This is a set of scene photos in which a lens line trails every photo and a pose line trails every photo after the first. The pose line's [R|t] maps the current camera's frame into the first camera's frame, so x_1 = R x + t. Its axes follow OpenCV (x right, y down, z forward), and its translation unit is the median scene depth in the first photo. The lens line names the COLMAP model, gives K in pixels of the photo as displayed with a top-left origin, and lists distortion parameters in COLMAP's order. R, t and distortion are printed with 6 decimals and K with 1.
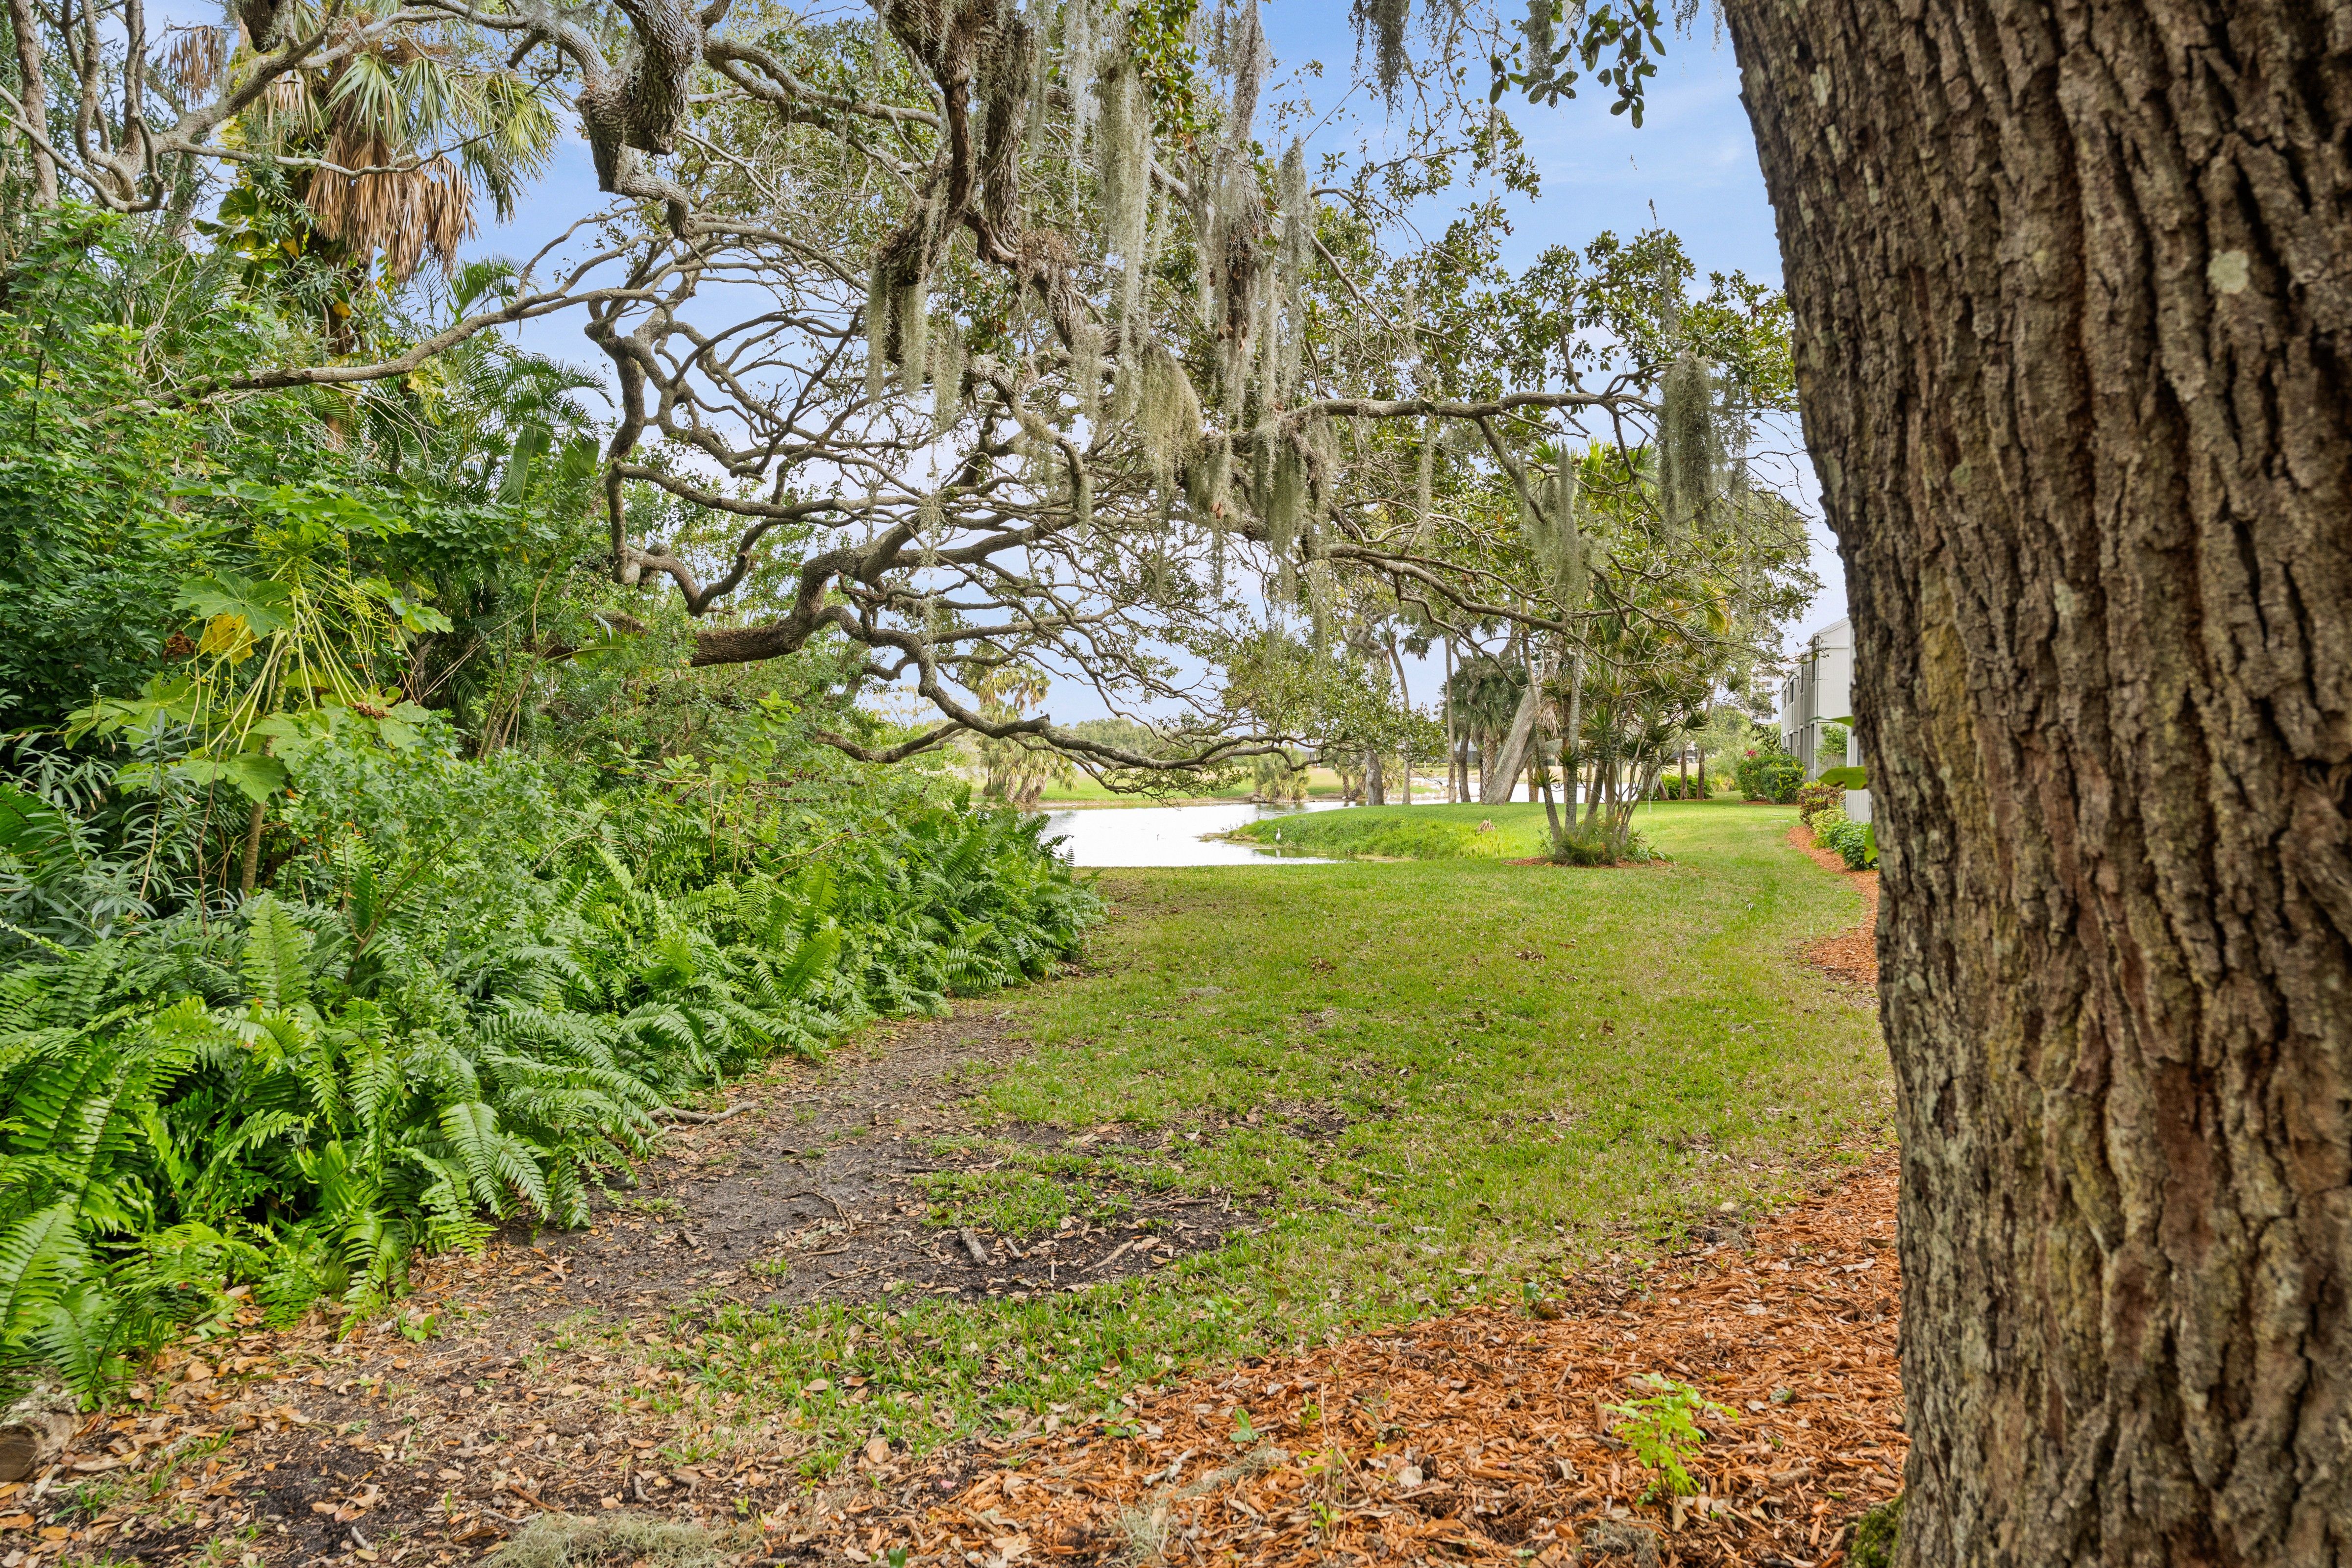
lens RADIAL K [[1467.8, 0, 1179.5], [0, 1467.8, 780.0], [0, 0, 1]] dist [0.005378, 0.001003]
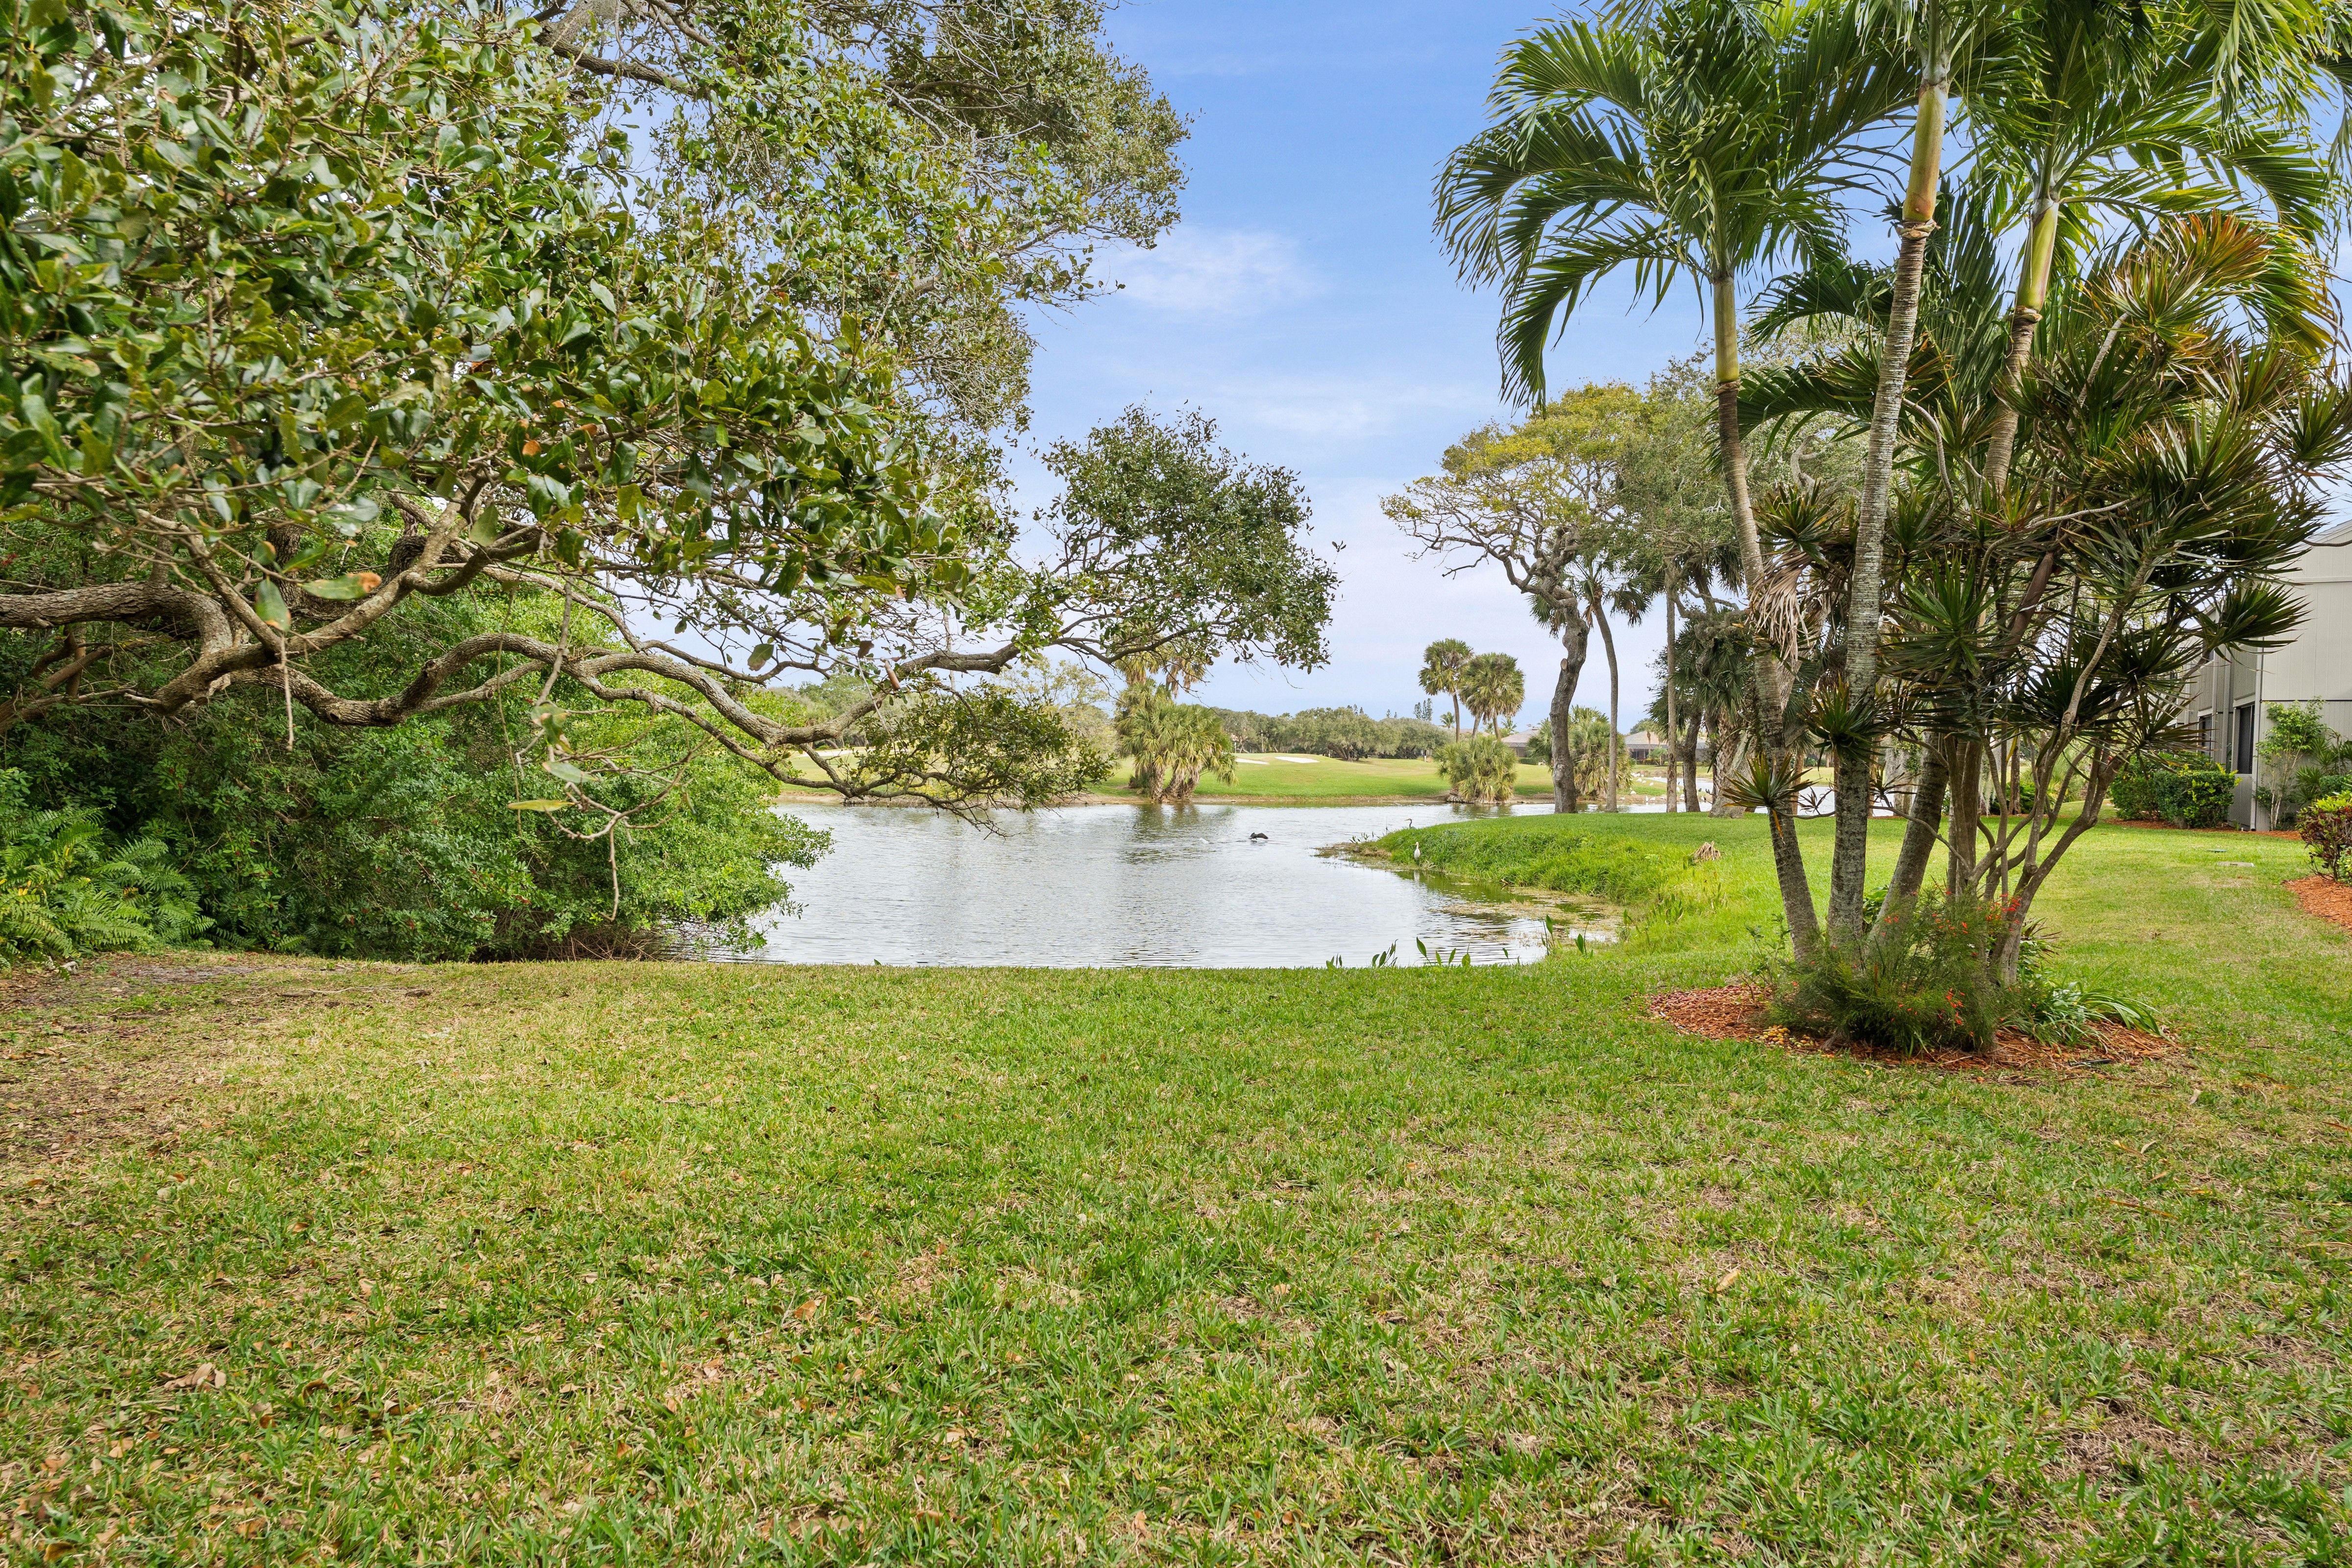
lens RADIAL K [[1467.8, 0, 1170.3], [0, 1467.8, 790.0], [0, 0, 1]] dist [0.005378, 0.001003]
pose [[0.985488, 0.020672, -0.168481, 0.061524], [-0.018728, 0.999738, 0.013123, -0.000399], [0.168708, -0.009777, 0.985618, 0.232555]]
